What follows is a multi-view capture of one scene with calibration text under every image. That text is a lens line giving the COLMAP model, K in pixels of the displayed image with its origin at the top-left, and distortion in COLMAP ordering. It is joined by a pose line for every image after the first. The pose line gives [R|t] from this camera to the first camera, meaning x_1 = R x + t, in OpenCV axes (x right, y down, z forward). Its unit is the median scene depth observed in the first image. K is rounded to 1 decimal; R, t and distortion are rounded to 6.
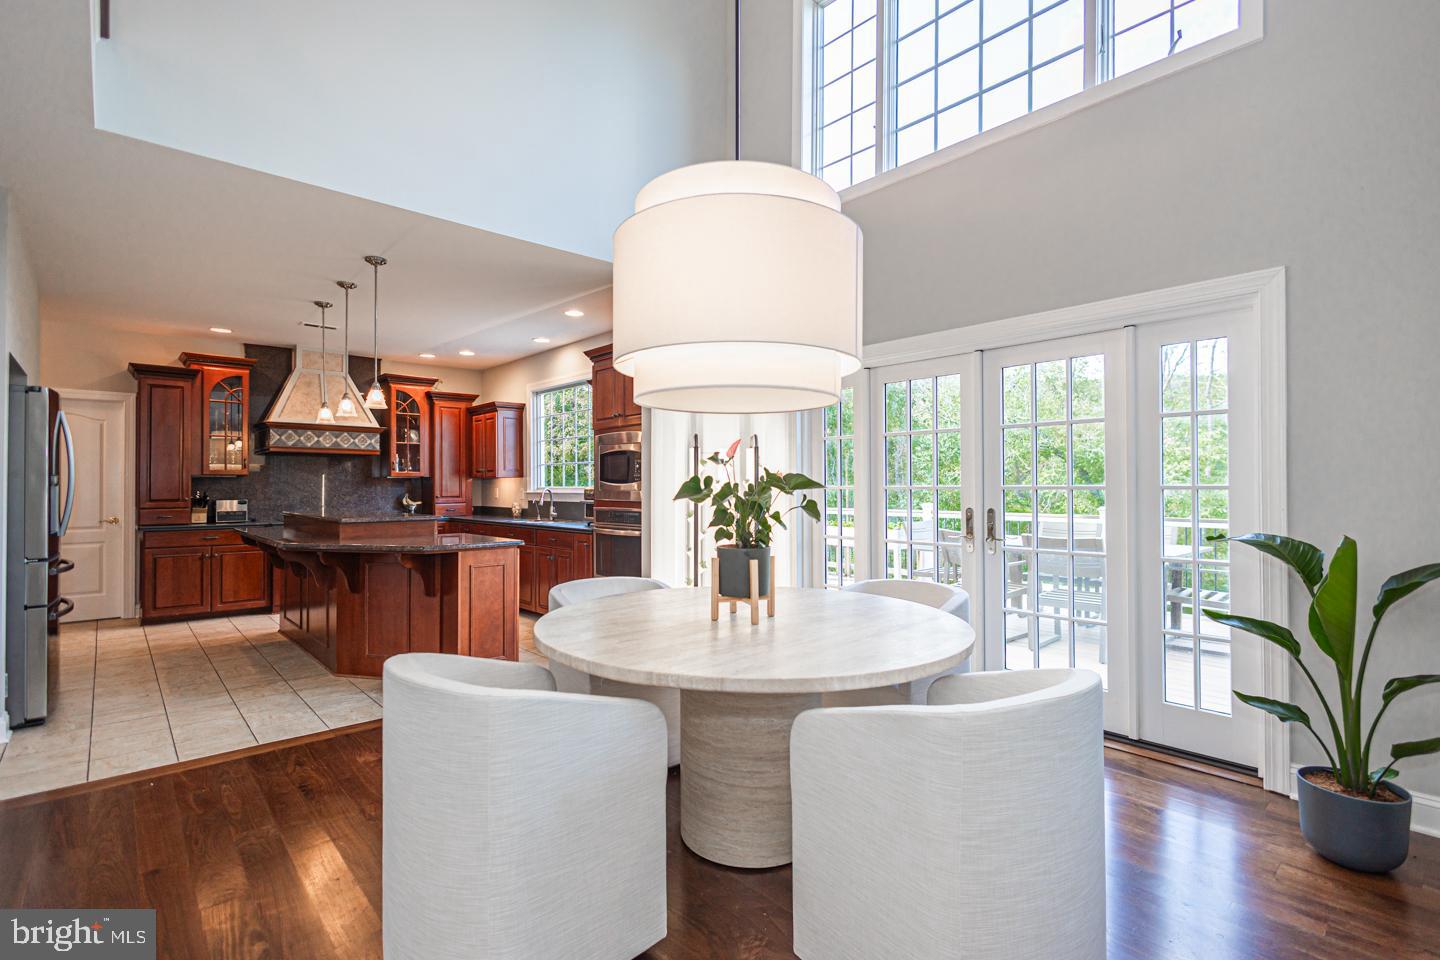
lens RADIAL K [[673.6, 0, 731.4], [0, 673.6, 480.0], [0, 0, 1]] dist [0.010552, -0.004720]
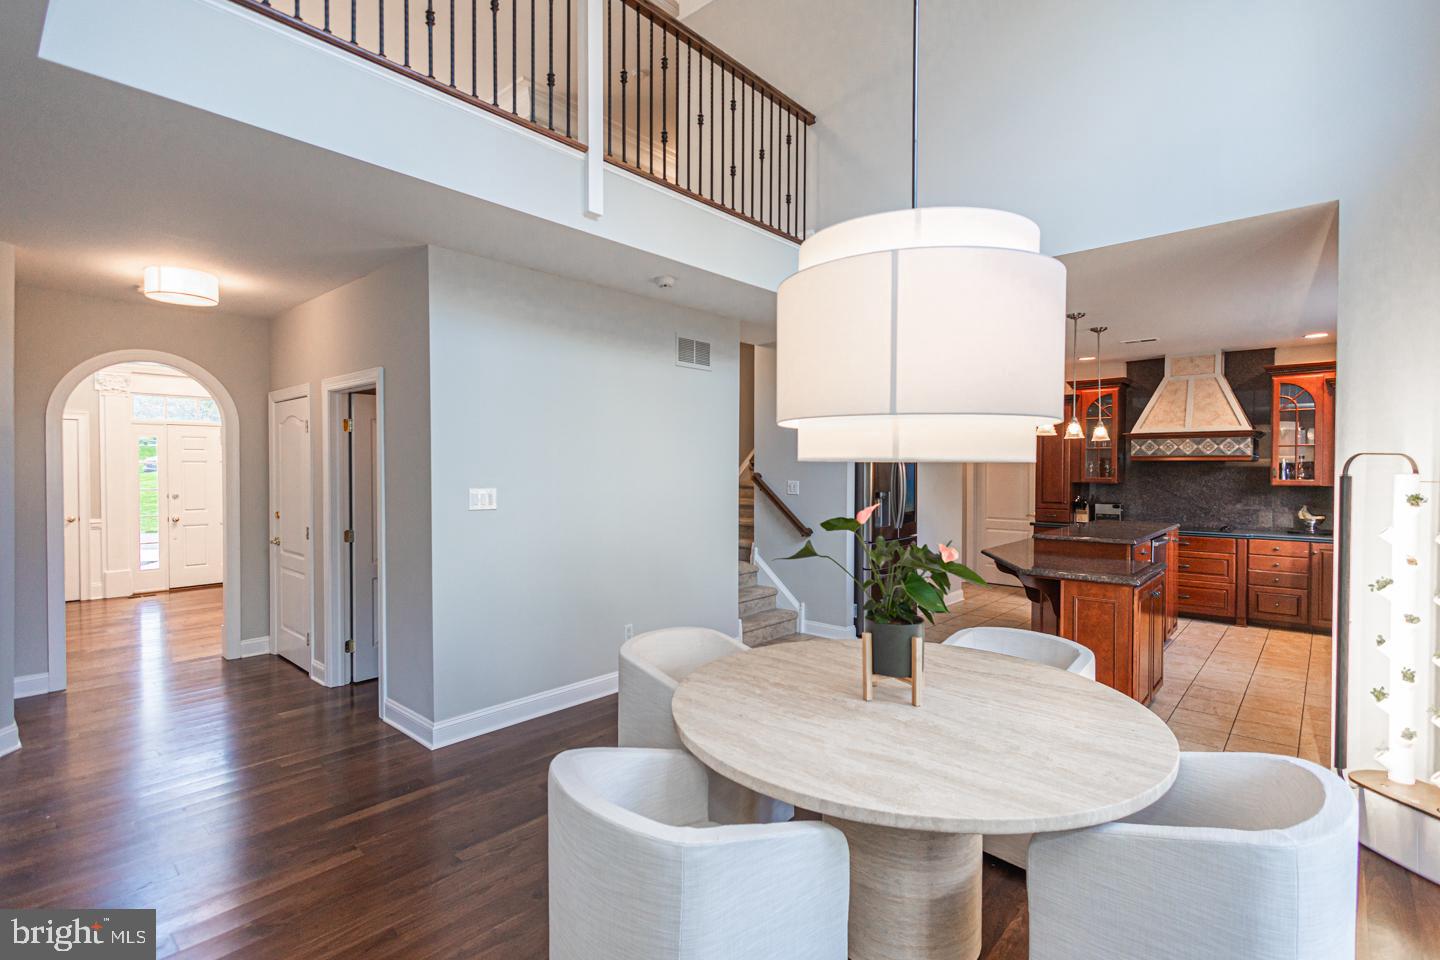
lens RADIAL K [[673.6, 0, 725.3], [0, 673.6, 478.2], [0, 0, 1]] dist [0.010552, -0.004720]
pose [[0.099946, 0.020109, -0.994790, 0.329932], [0.006225, 0.999764, 0.020835, -0.041944], [0.994973, -0.008275, 0.099797, 0.254371]]
